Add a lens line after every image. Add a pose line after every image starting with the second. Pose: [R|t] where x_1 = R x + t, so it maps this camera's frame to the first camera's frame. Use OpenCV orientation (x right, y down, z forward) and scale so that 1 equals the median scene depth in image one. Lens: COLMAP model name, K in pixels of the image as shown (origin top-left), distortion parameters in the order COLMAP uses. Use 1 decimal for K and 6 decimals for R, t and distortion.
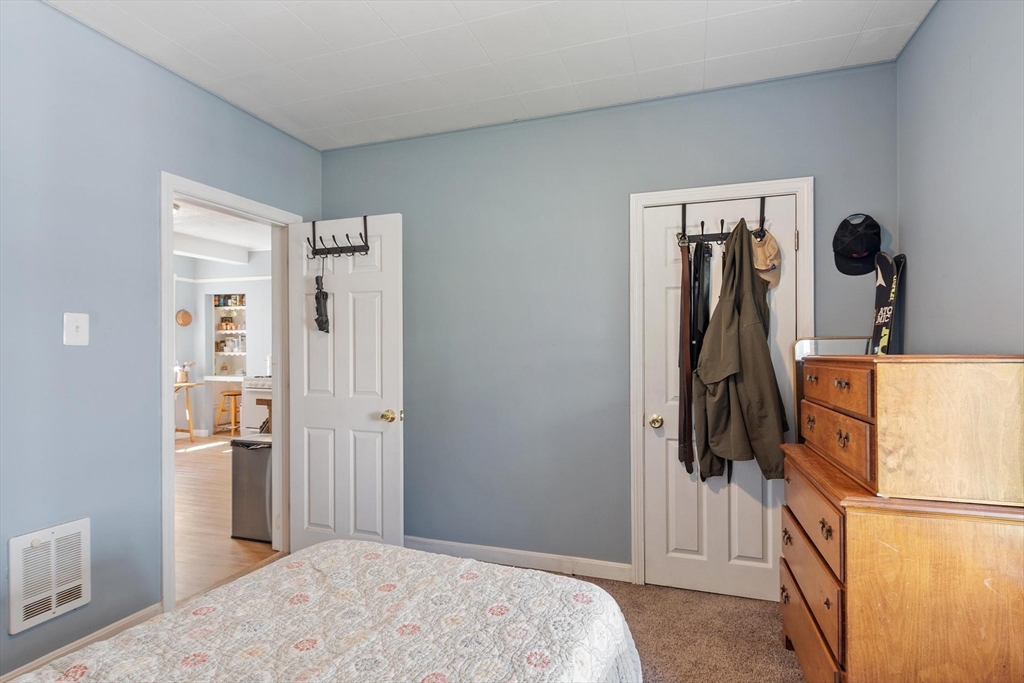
lens RADIAL K [[521.1, 0, 511.7], [0, 521.1, 346.8], [0, 0, 1]] dist [0.001633, 0.000391]
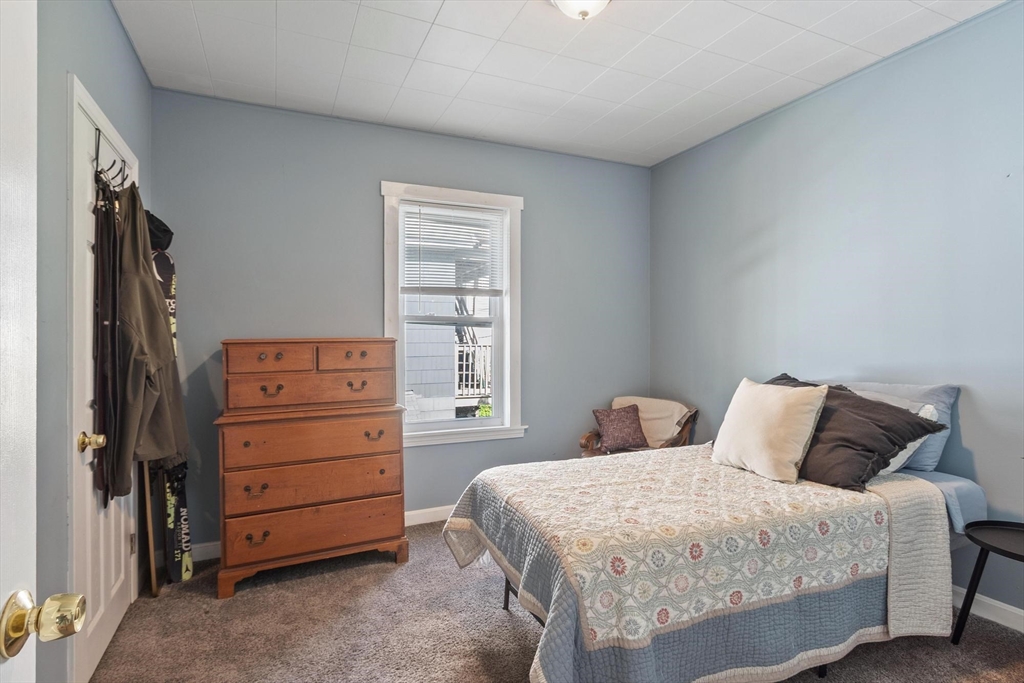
lens RADIAL K [[503.7, 0, 512.0], [0, 503.7, 341.5], [0, 0, 1]] dist [-0.002002, -0.000214]
pose [[-0.693169, 0.003576, 0.720766, -0.651174], [0.002547, 0.999994, -0.002512, 0.024292], [-0.720770, 0.000095, -0.693174, 1.239939]]
